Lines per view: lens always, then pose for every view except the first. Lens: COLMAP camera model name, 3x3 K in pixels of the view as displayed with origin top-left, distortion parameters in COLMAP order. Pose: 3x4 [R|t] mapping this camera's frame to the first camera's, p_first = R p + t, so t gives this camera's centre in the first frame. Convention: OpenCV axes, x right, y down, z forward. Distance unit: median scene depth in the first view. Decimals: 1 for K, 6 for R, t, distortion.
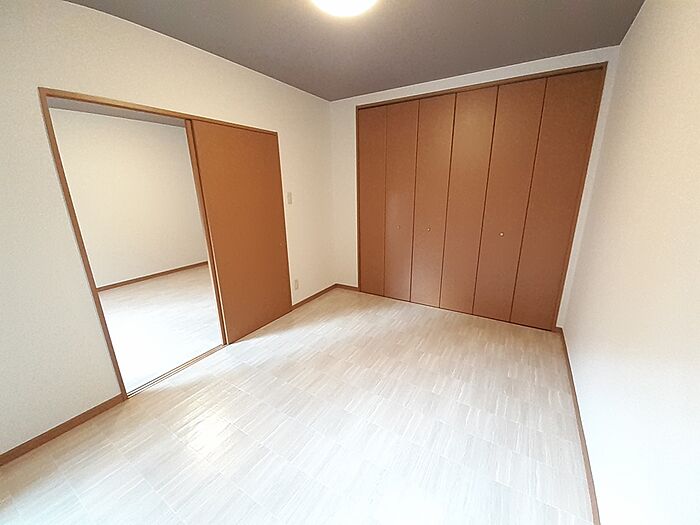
lens RADIAL K [[274.8, 0, 354.5], [0, 274.8, 262.5], [0, 0, 1]] dist [-0.003678, -0.000582]
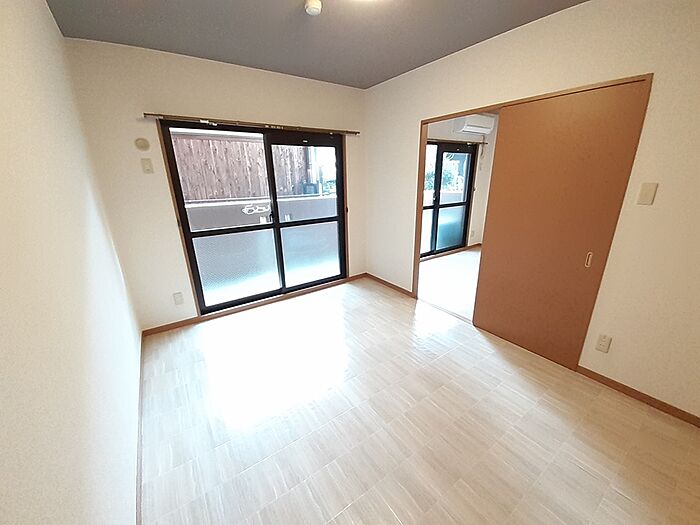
lens RADIAL K [[274.8, 0, 354.5], [0, 274.8, 262.5], [0, 0, 1]] dist [-0.003678, -0.000582]
pose [[-0.389929, 0.303199, -0.869497, 0.528870], [-0.222332, 0.885305, 0.408417, -0.226470], [0.893602, 0.352570, -0.277795, 0.754594]]
